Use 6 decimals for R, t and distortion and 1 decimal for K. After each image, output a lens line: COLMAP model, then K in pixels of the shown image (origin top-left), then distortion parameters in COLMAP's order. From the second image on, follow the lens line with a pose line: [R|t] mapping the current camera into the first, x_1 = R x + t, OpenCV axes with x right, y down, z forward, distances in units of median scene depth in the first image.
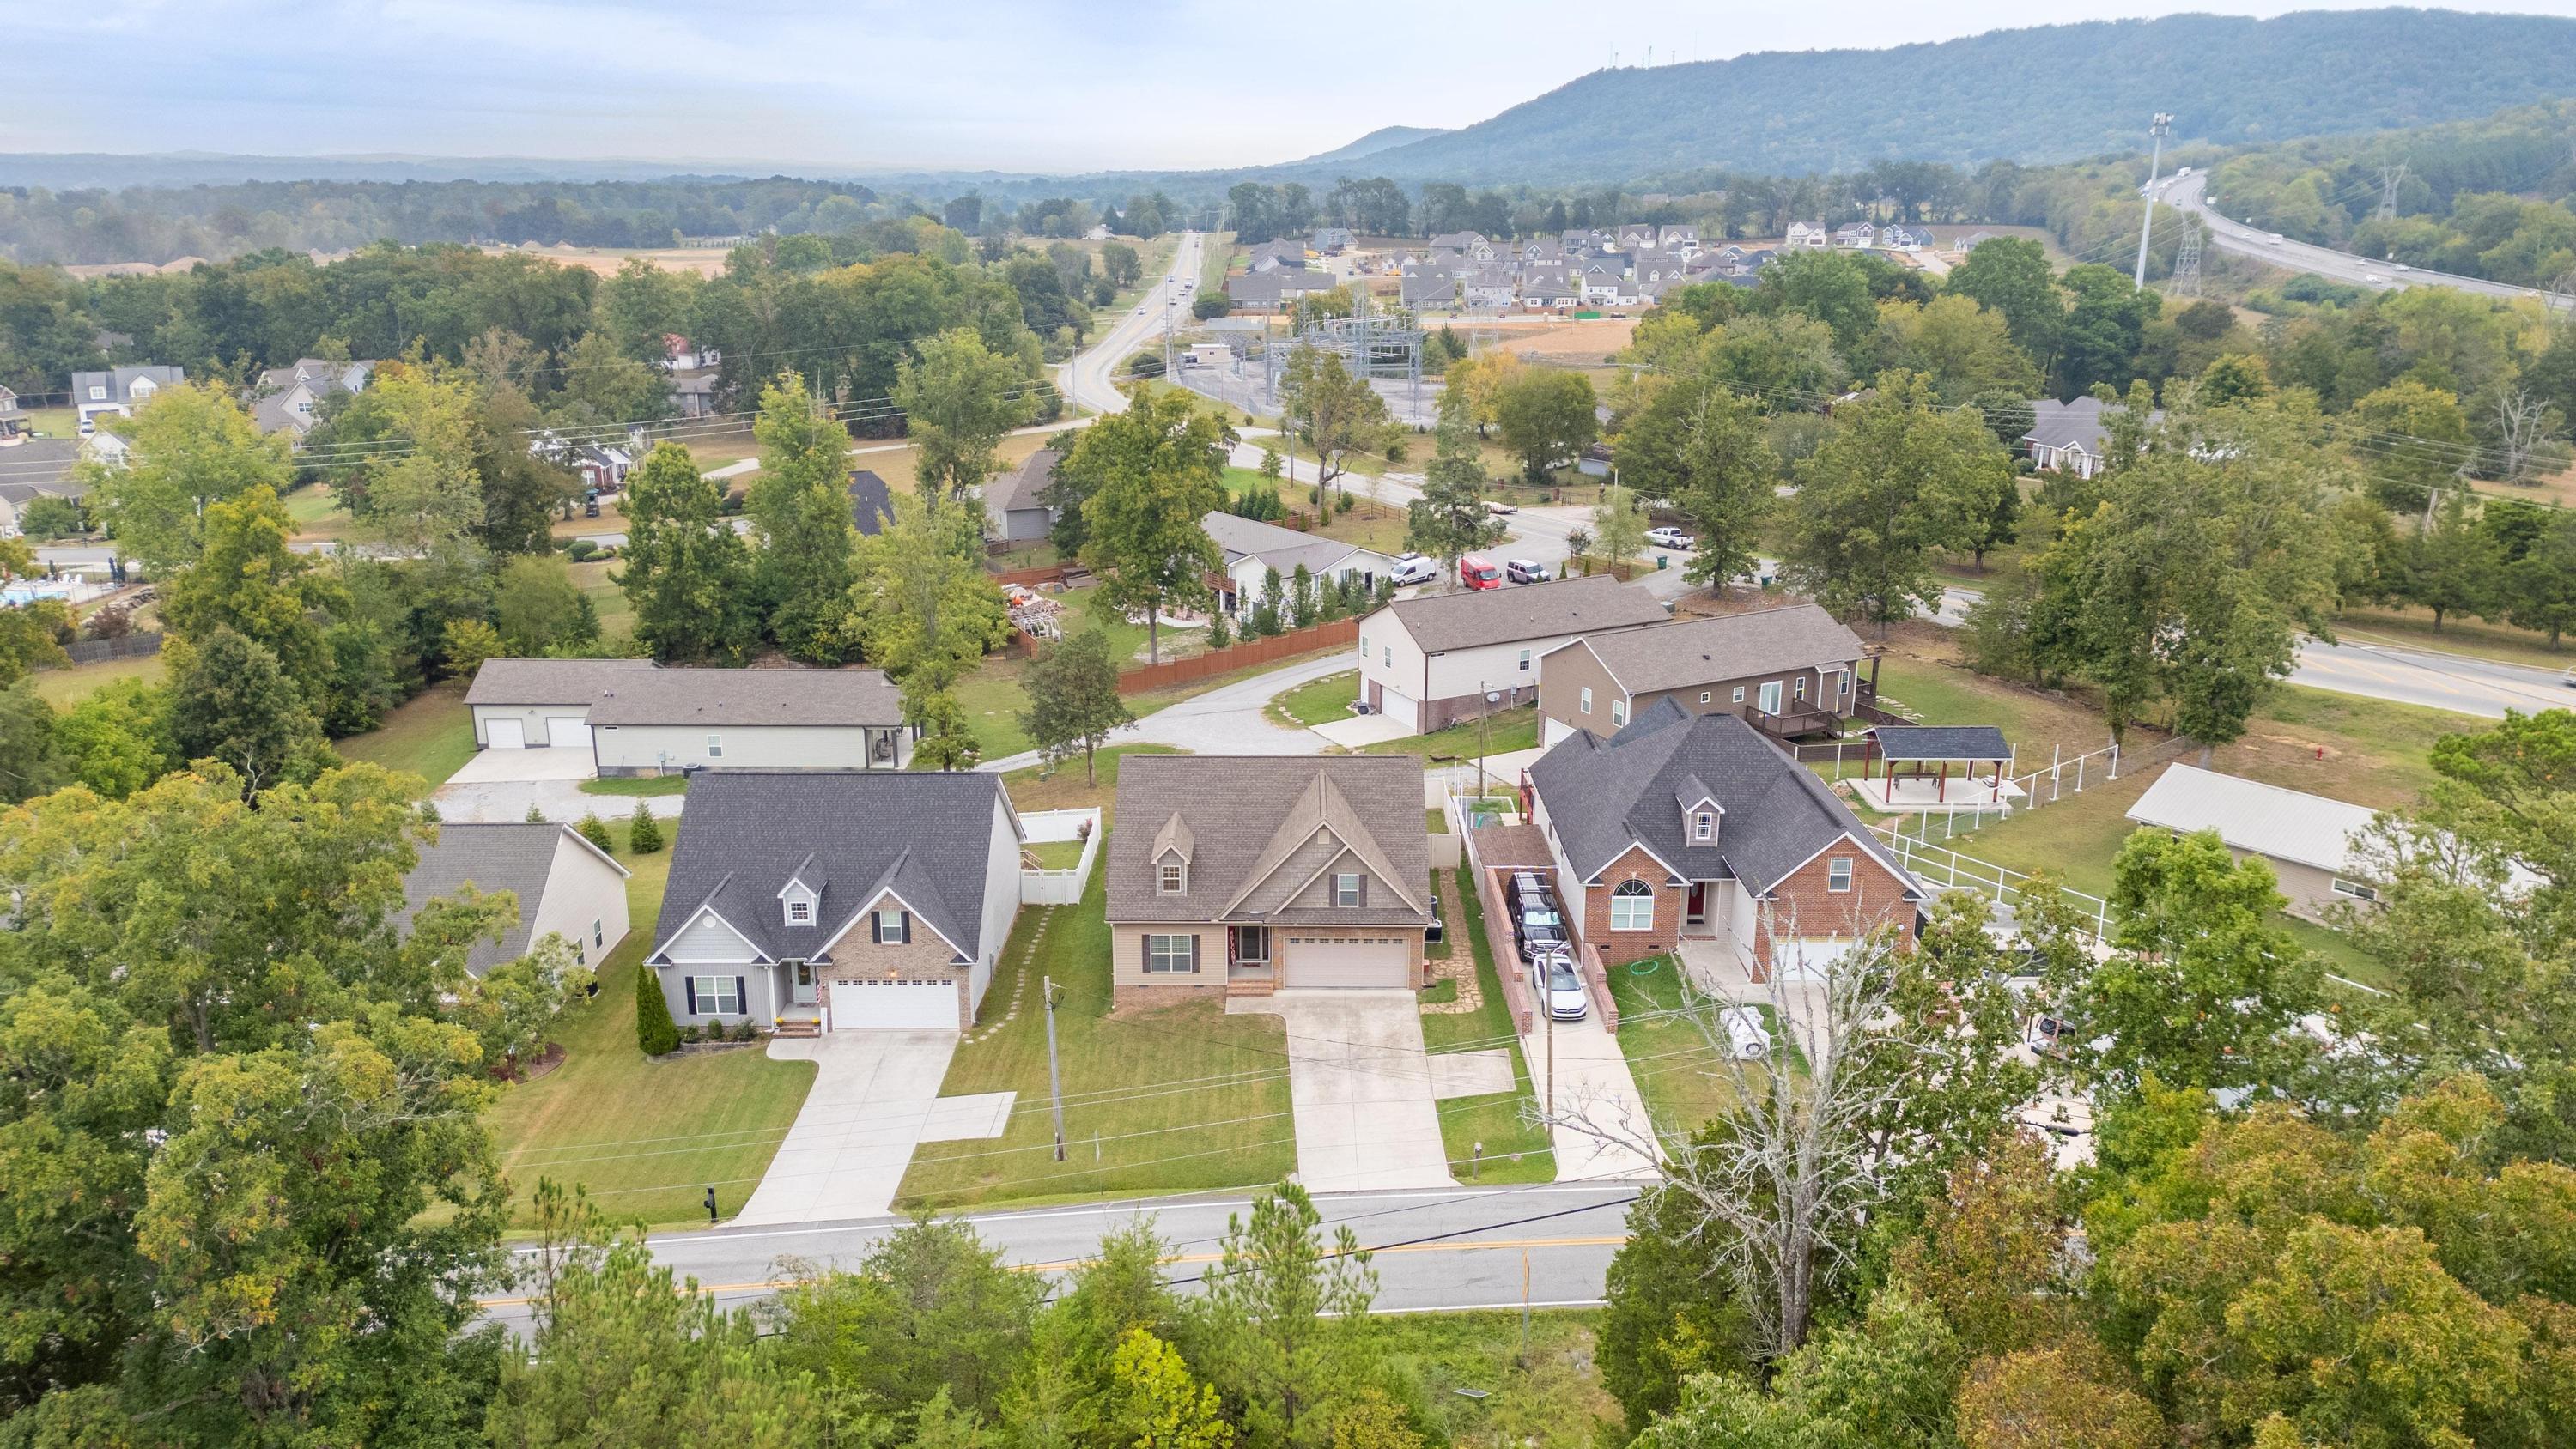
lens RADIAL K [[1804.9, 0, 1288.0], [0, 1804.9, 724.5], [0, 0, 1]] dist [0.033184, -0.002455]
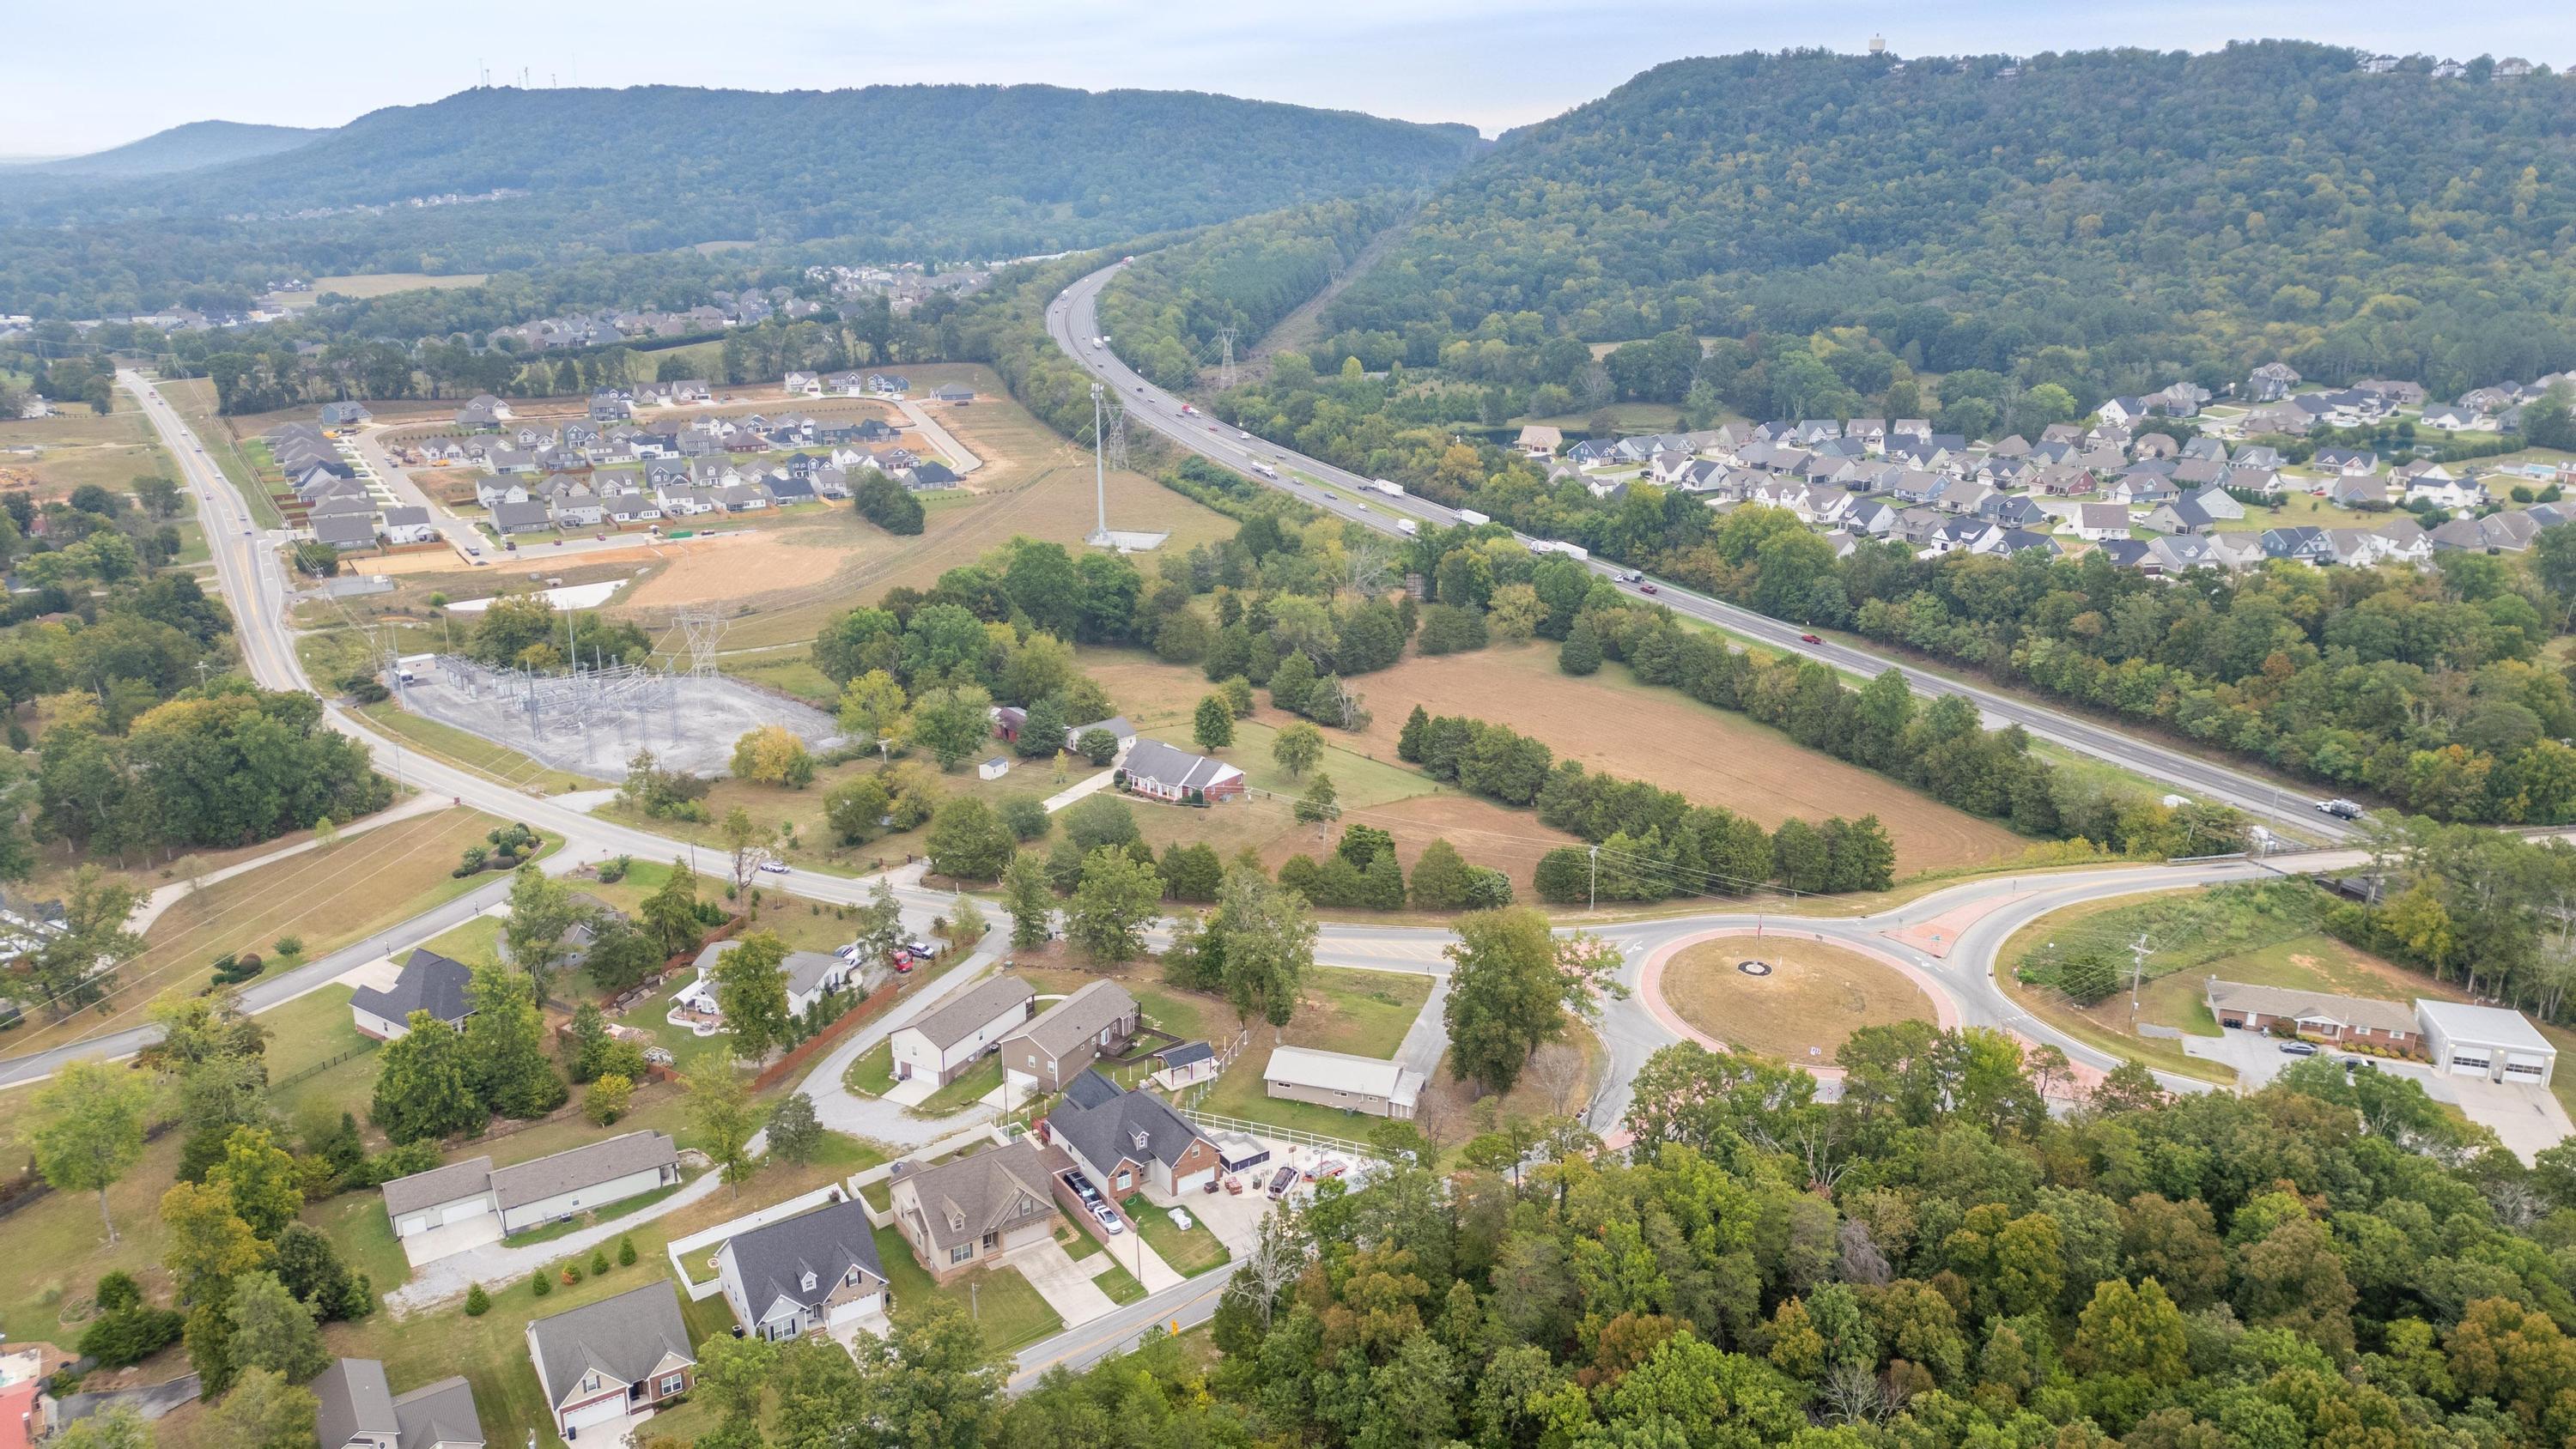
lens RADIAL K [[1804.9, 0, 1288.0], [0, 1804.9, 724.5], [0, 0, 1]] dist [0.033184, -0.002455]
pose [[0.841664, -0.164582, 0.514310, -0.574082], [0.161762, 0.985529, 0.050651, -0.435518], [-0.515204, 0.040565, 0.856107, -0.946538]]
